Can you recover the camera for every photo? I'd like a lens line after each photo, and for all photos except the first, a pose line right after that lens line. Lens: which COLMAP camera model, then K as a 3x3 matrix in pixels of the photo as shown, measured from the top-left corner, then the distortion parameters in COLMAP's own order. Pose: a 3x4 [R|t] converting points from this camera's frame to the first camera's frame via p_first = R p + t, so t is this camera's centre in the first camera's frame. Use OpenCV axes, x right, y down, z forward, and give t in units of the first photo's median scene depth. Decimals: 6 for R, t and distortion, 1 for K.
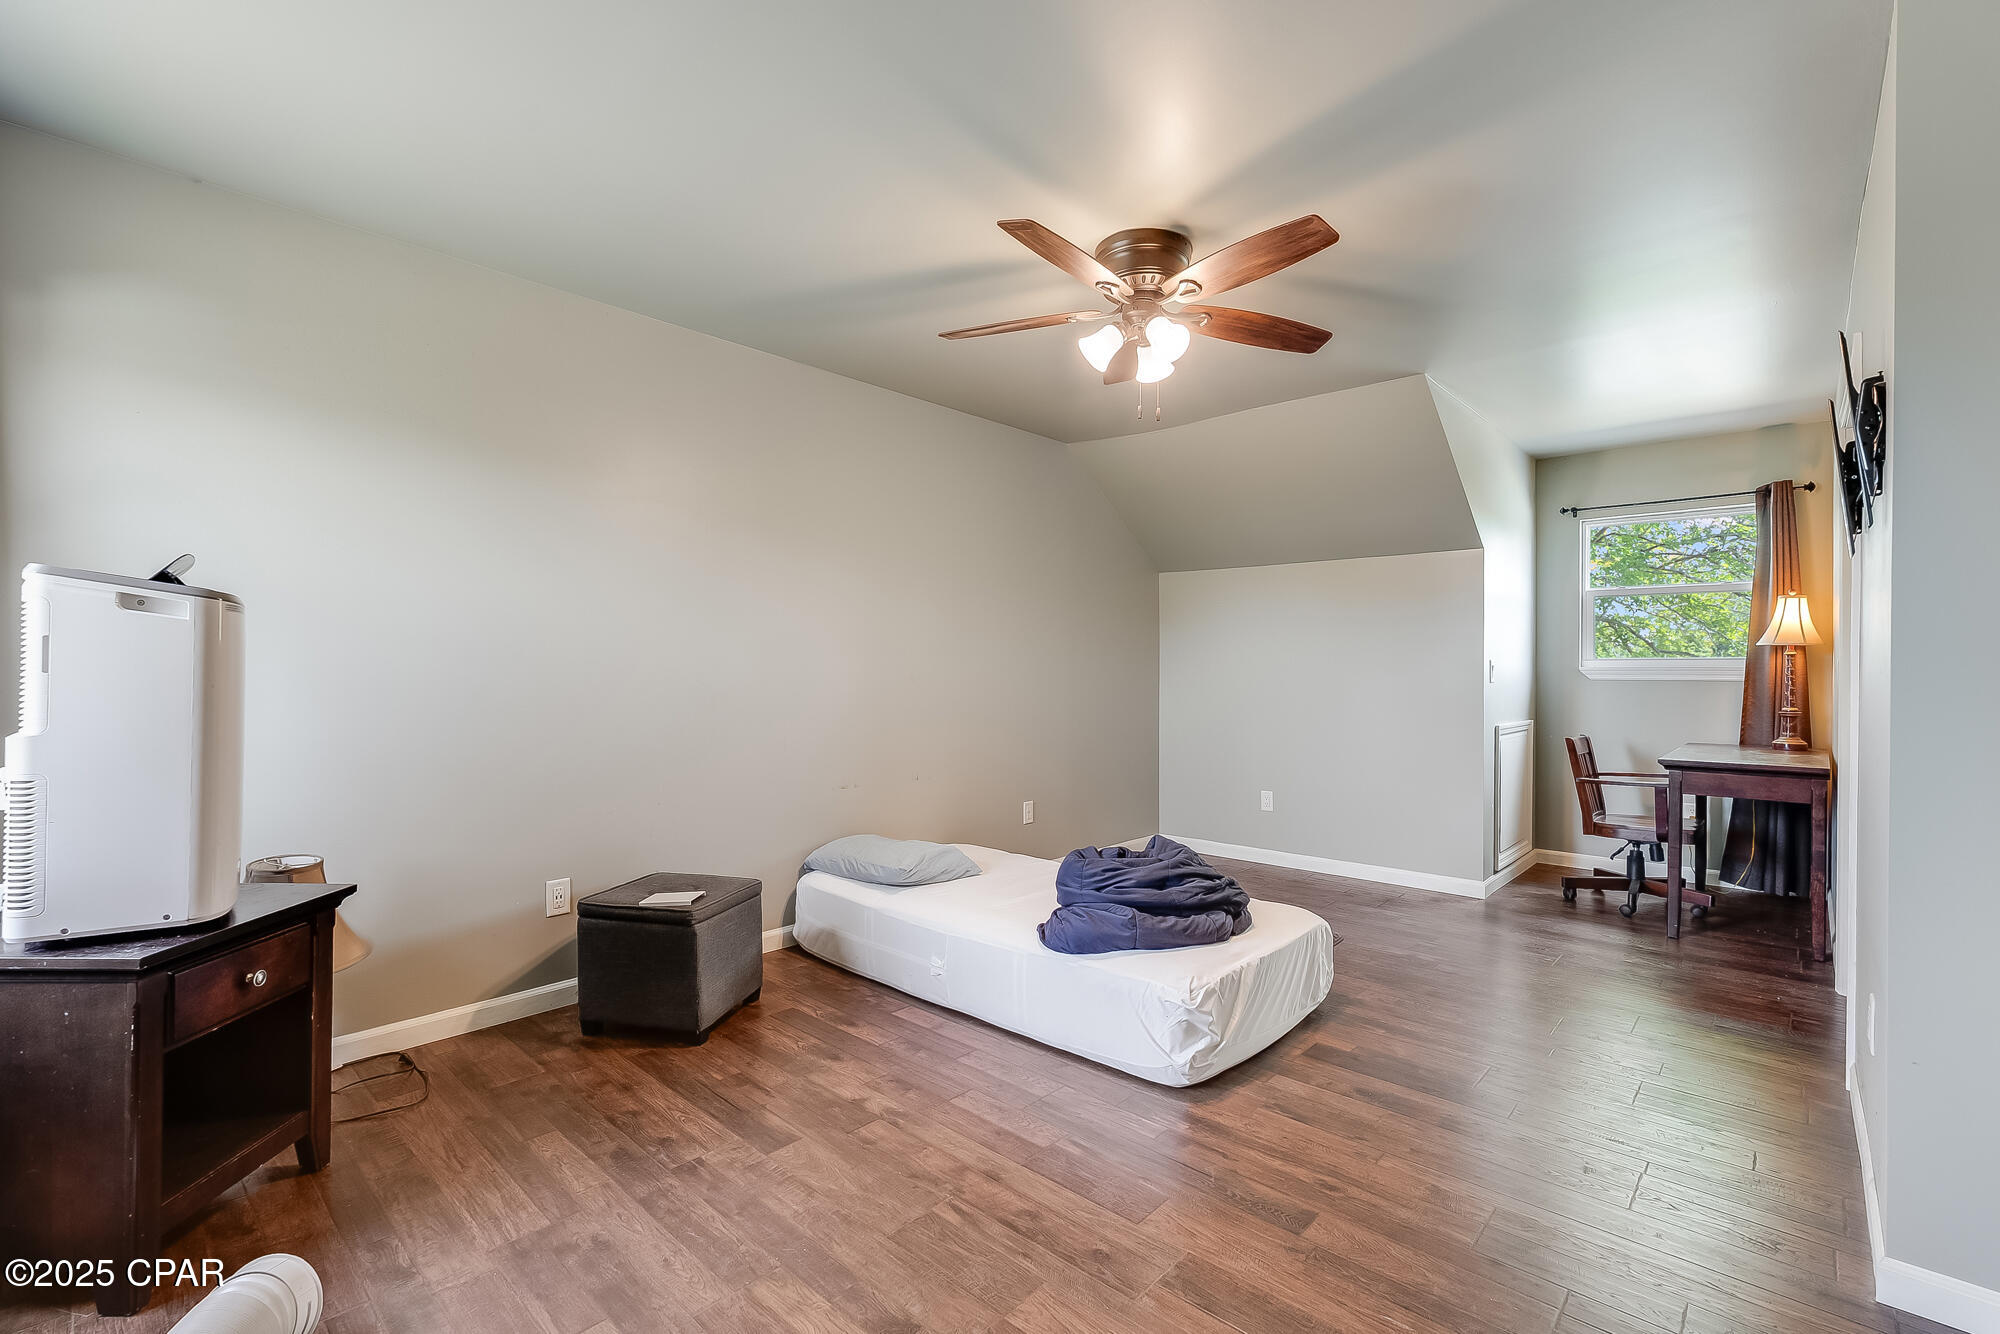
lens RADIAL K [[907.5, 0, 996.6], [0, 907.5, 670.1], [0, 0, 1]] dist [-0.001632, -0.000055]
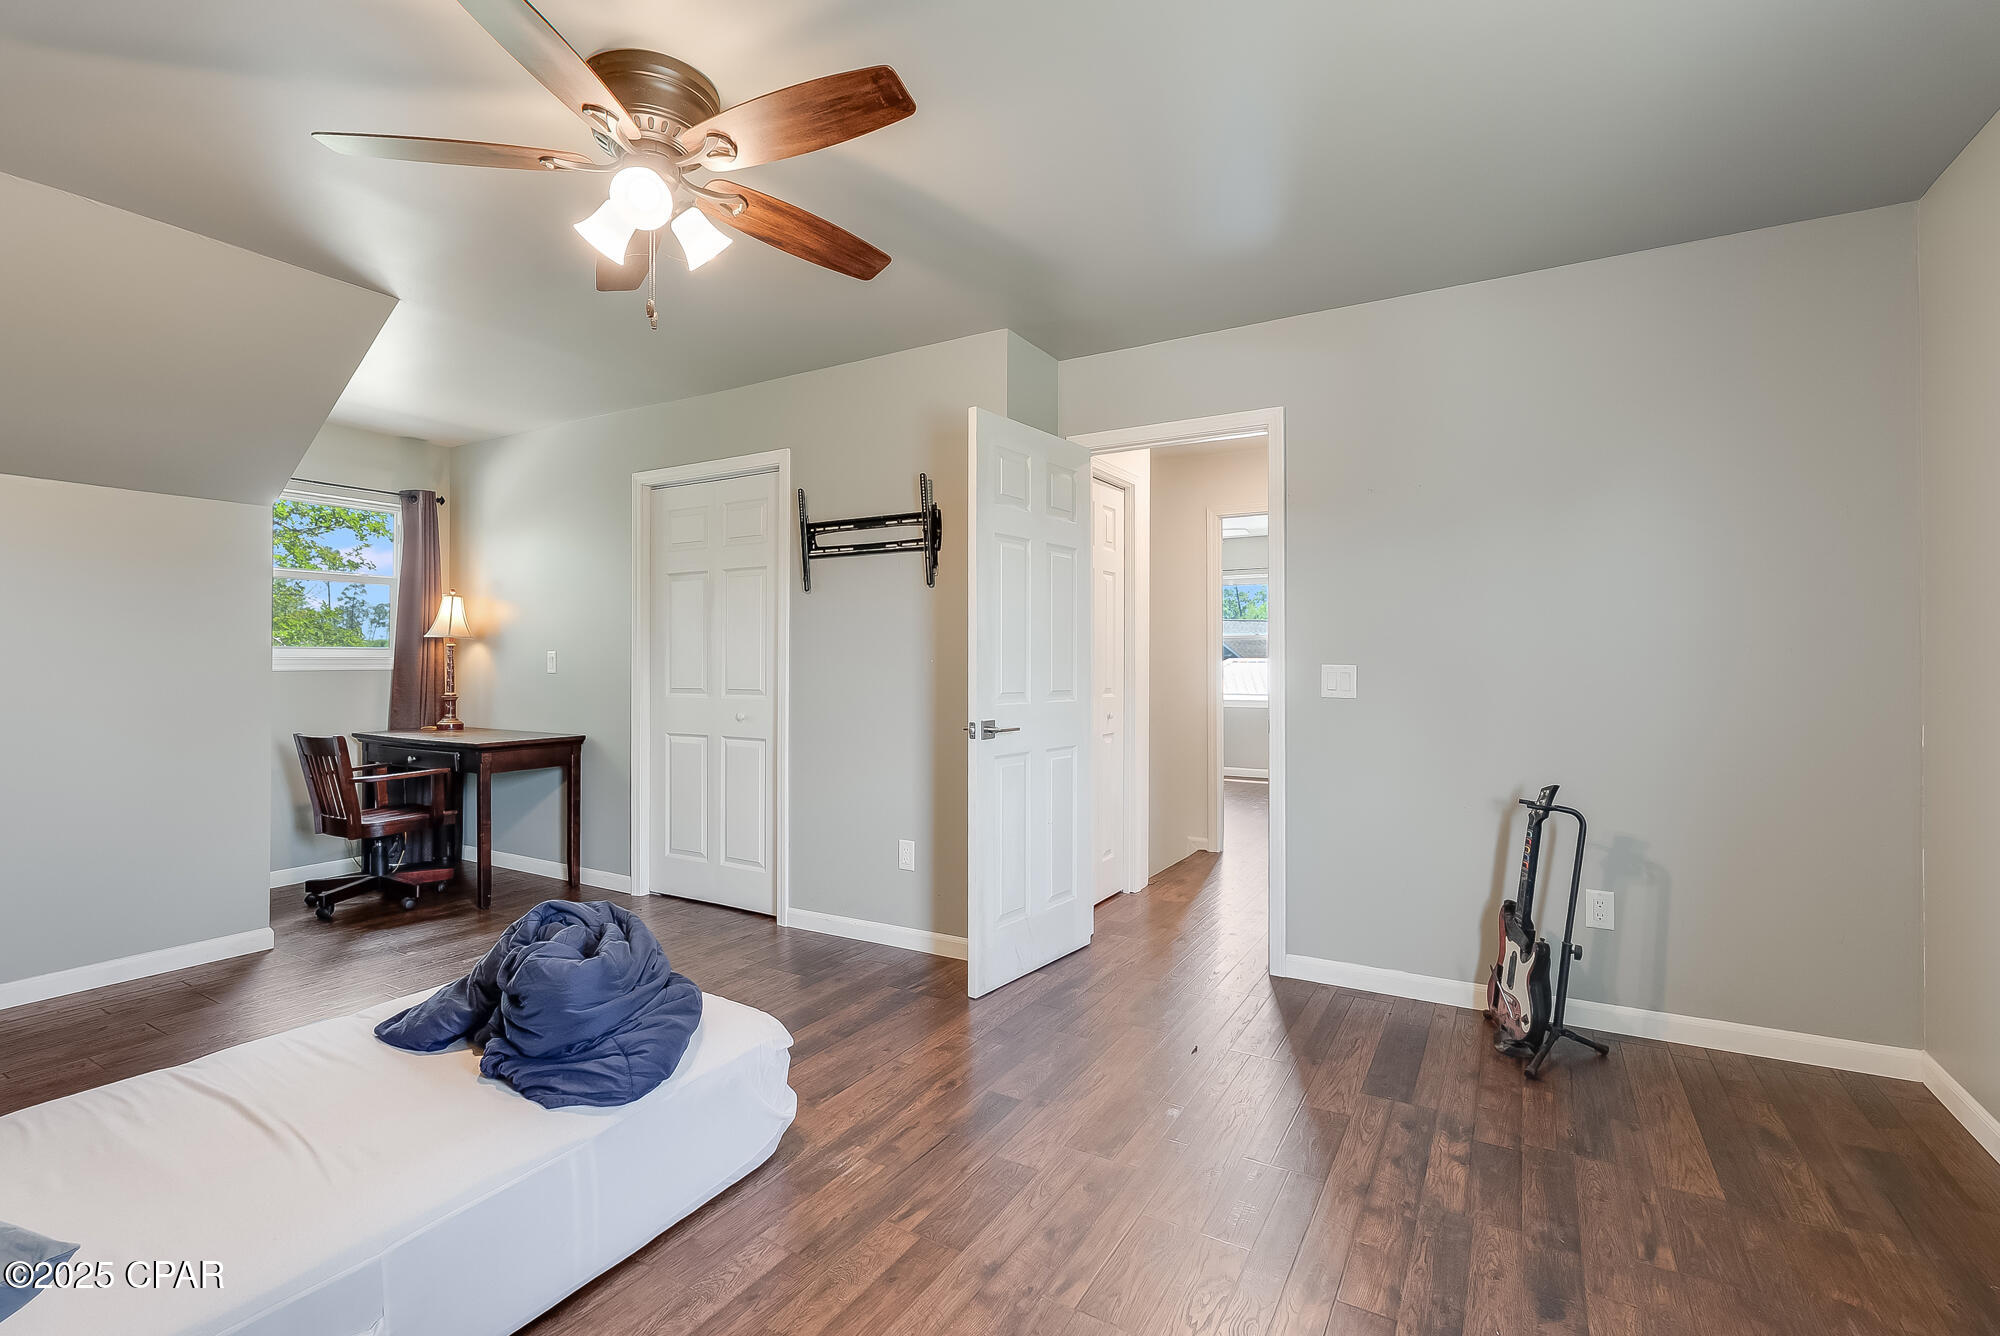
lens RADIAL K [[907.5, 0, 996.6], [0, 907.5, 671.1], [0, 0, 1]] dist [-0.001632, -0.000055]
pose [[-0.207973, -0.011432, 0.978068, -0.613036], [0.002009, 0.999925, 0.012115, 0.003384], [-0.978132, 0.004485, -0.207934, 0.887992]]
